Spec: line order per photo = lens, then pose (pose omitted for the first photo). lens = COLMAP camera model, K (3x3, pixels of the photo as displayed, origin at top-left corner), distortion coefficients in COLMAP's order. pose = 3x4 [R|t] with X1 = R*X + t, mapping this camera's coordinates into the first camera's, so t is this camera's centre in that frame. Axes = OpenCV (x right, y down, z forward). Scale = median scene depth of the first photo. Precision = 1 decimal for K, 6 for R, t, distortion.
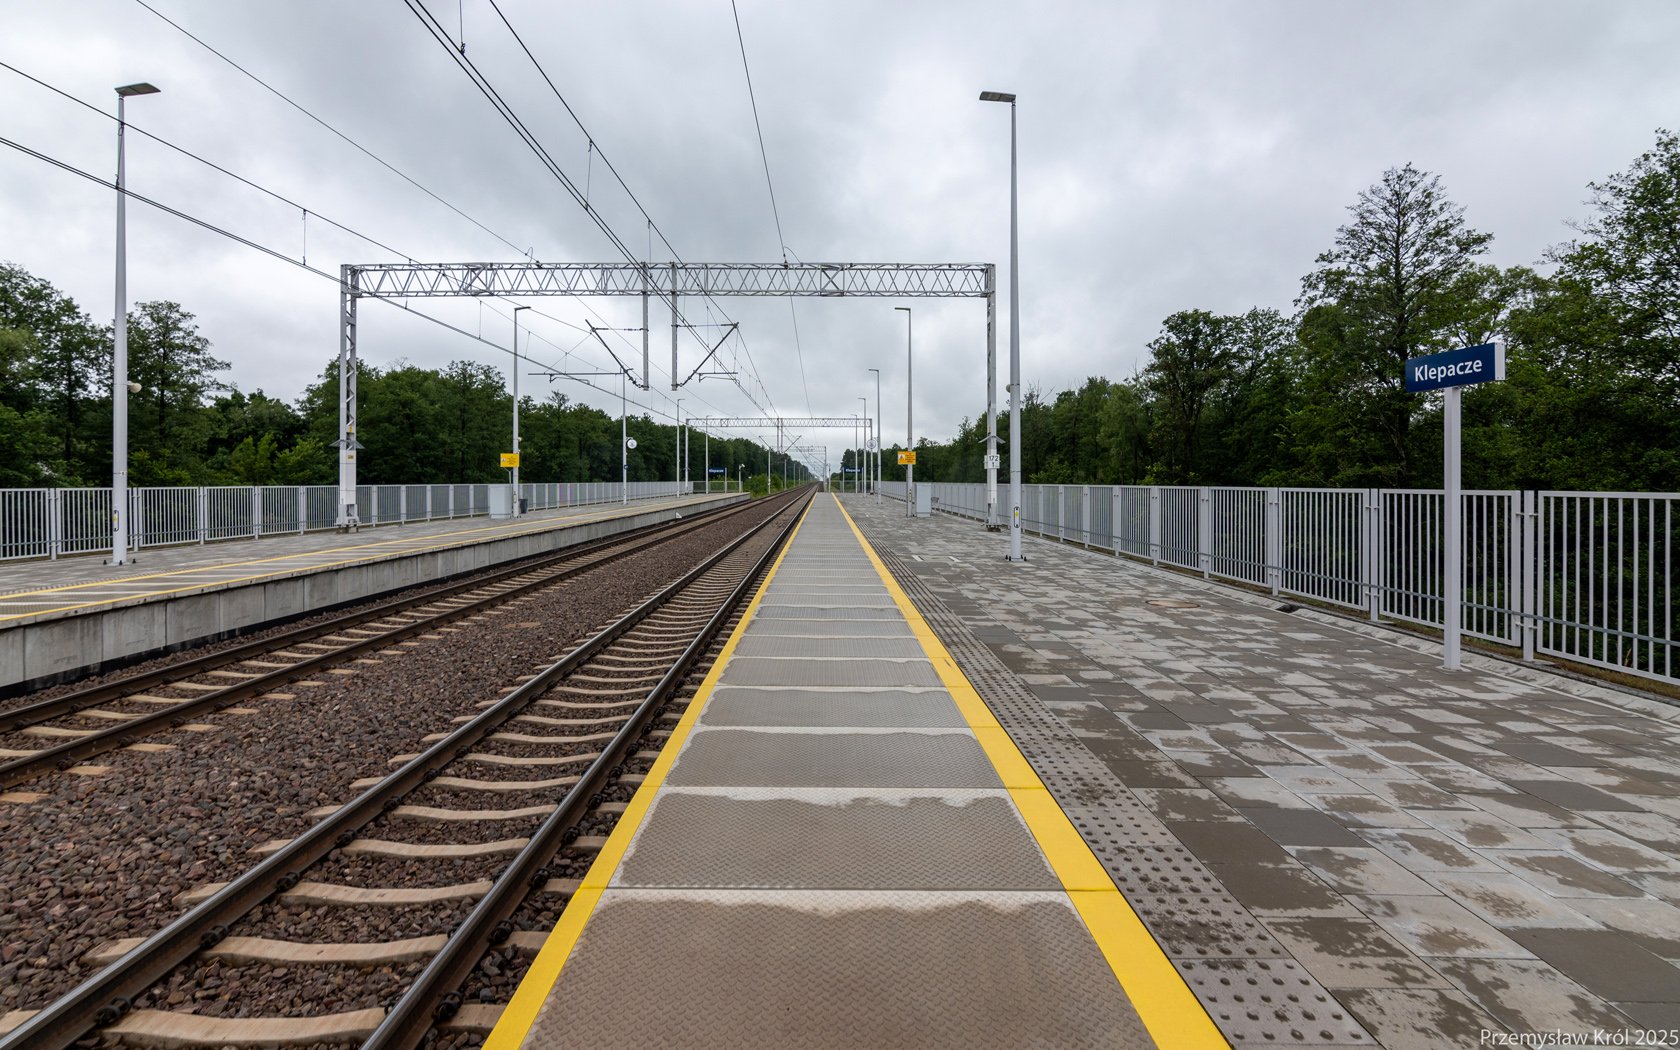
lens RADIAL K [[2040.6, 0, 843.2], [0, 2040.6, 498.1], [0, 0, 1]] dist [-0.005473, -0.027706]
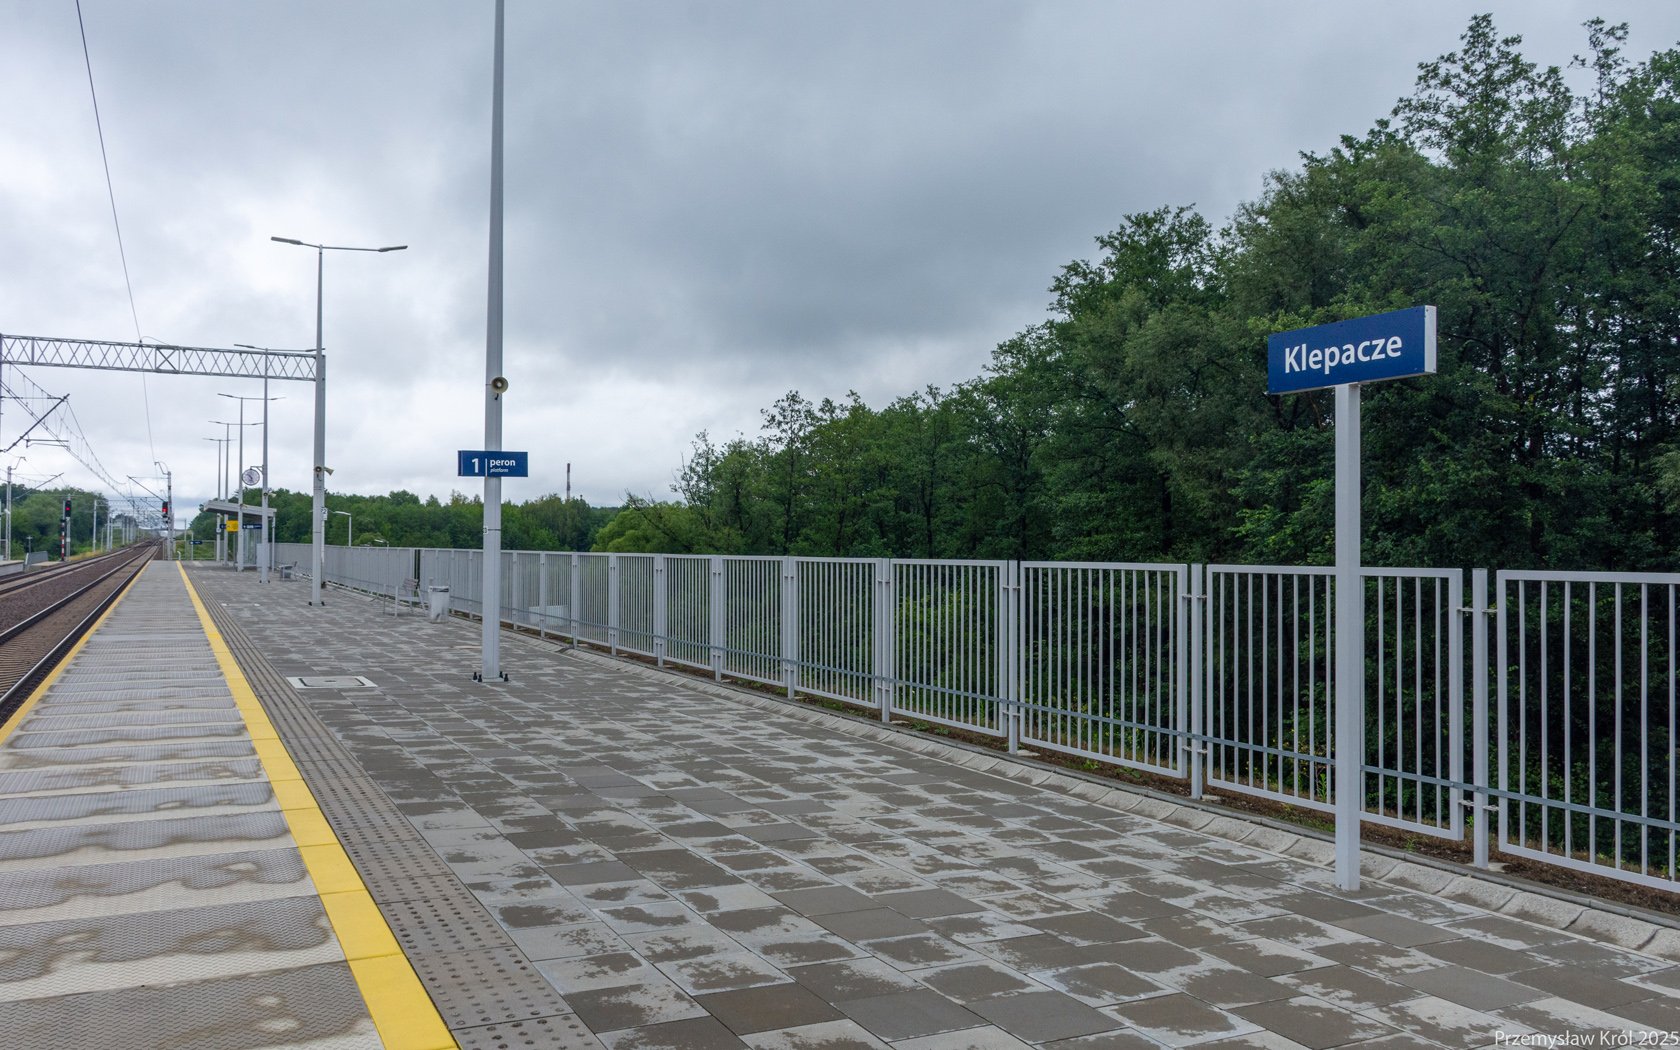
lens RADIAL K [[1684.7, 0, 840.0], [0, 1684.7, 525.0], [0, 0, 1]] dist [0.012912, 0.006892]
pose [[0.930548, 0.012198, 0.365966, -0.003117], [-0.004251, 0.999738, -0.022513, -0.003536], [-0.366144, 0.019393, 0.930356, 0.491473]]
